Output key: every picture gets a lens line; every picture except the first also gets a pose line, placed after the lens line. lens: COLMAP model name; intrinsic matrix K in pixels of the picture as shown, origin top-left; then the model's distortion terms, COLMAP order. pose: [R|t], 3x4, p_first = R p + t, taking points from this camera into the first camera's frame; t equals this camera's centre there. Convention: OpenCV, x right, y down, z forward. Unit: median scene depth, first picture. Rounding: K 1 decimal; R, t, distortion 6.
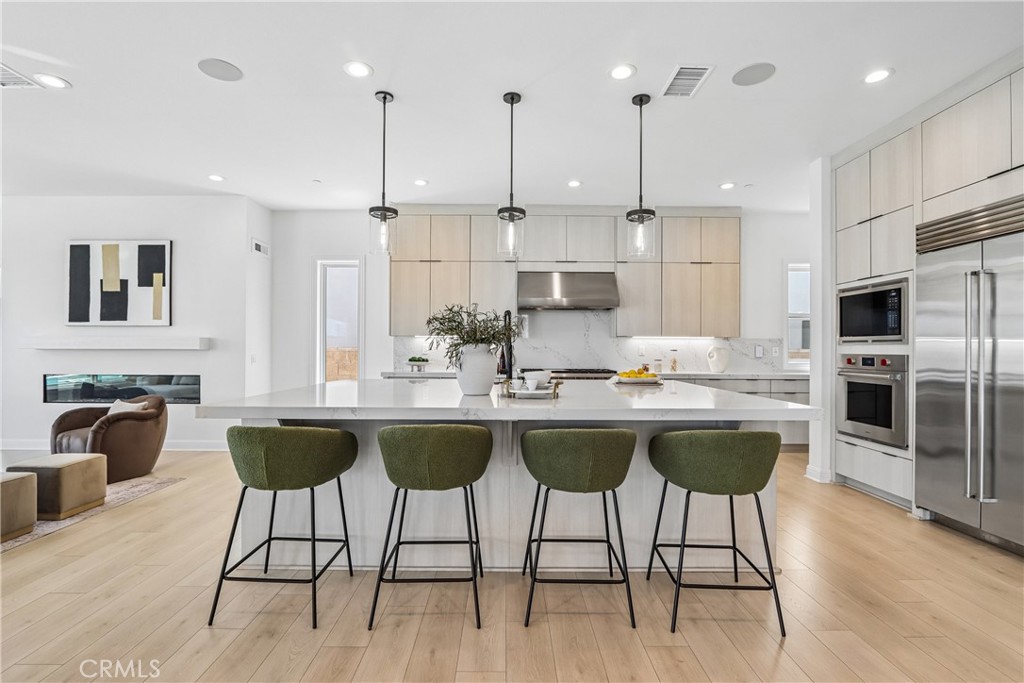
lens RADIAL K [[477.3, 0, 508.7], [0, 477.3, 347.8], [0, 0, 1]] dist [-0.016652, 0.001679]
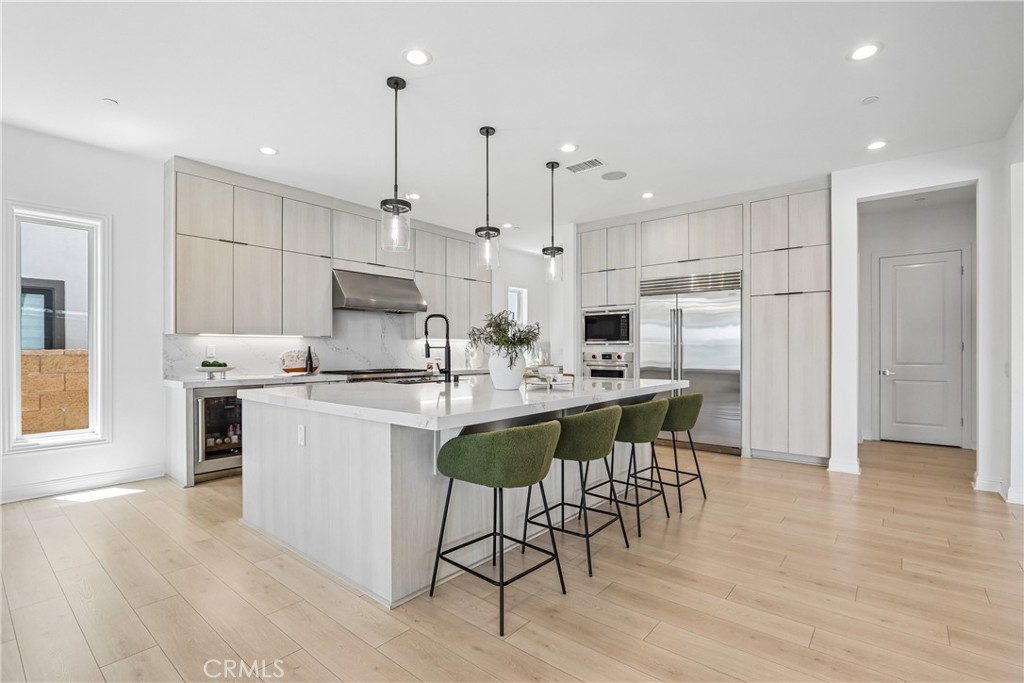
lens RADIAL K [[477.3, 0, 508.7], [0, 477.3, 347.8], [0, 0, 1]] dist [-0.016652, 0.001679]
pose [[0.644810, -0.000557, 0.764343, -0.478406], [0.002134, 0.999997, -0.001072, -0.000460], [-0.764340, 0.002323, 0.644809, 0.125516]]
